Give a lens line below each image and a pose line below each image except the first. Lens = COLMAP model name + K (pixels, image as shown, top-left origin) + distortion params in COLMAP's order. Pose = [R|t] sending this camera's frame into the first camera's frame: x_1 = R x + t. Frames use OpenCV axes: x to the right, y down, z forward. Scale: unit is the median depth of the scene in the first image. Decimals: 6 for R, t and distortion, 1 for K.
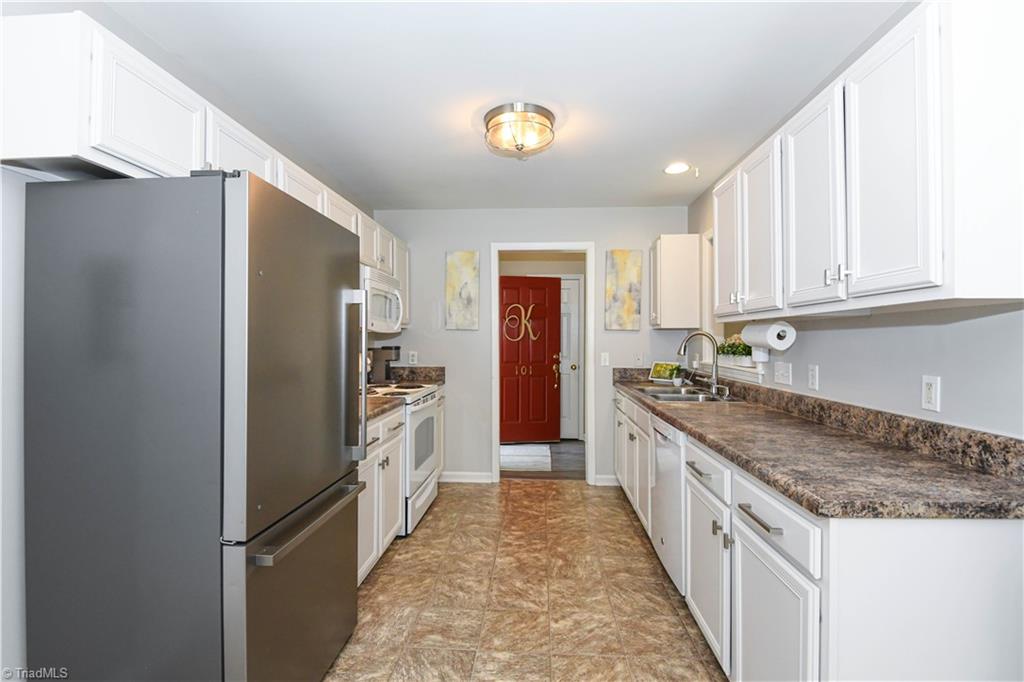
lens RADIAL K [[468.3, 0, 519.1], [0, 468.3, 341.4], [0, 0, 1]] dist [-0.013534, -0.005979]
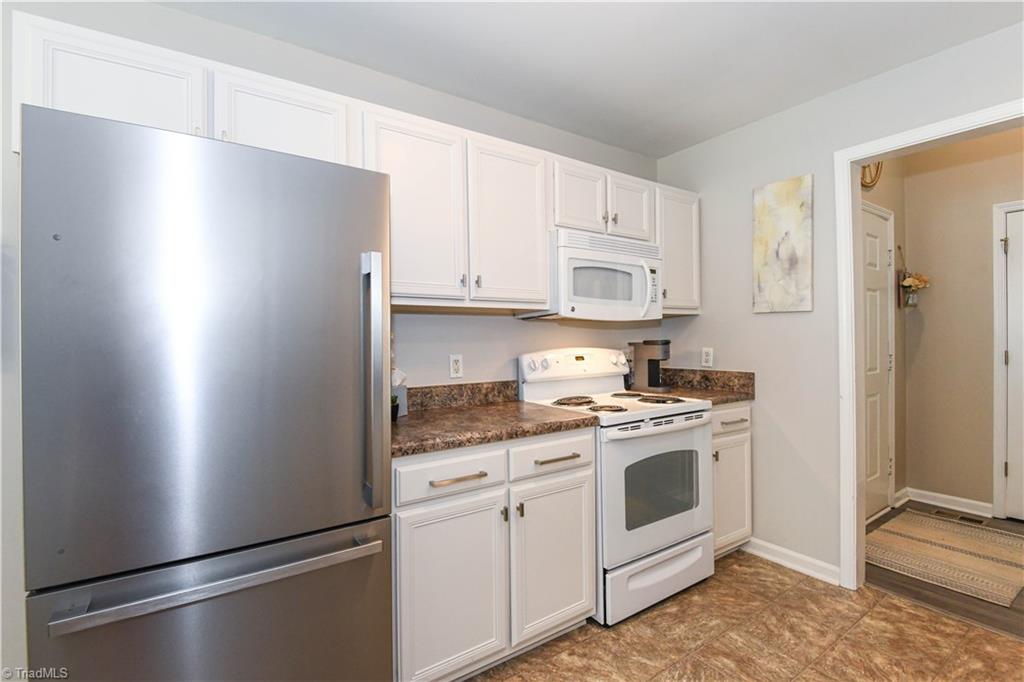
lens RADIAL K [[468.3, 0, 508.0], [0, 468.3, 339.3], [0, 0, 1]] dist [-0.013534, -0.005979]
pose [[0.592493, -0.008184, -0.805534, 0.152230], [0.008022, 0.999959, -0.004258, 0.009899], [0.805536, -0.003939, 0.592534, 0.366490]]
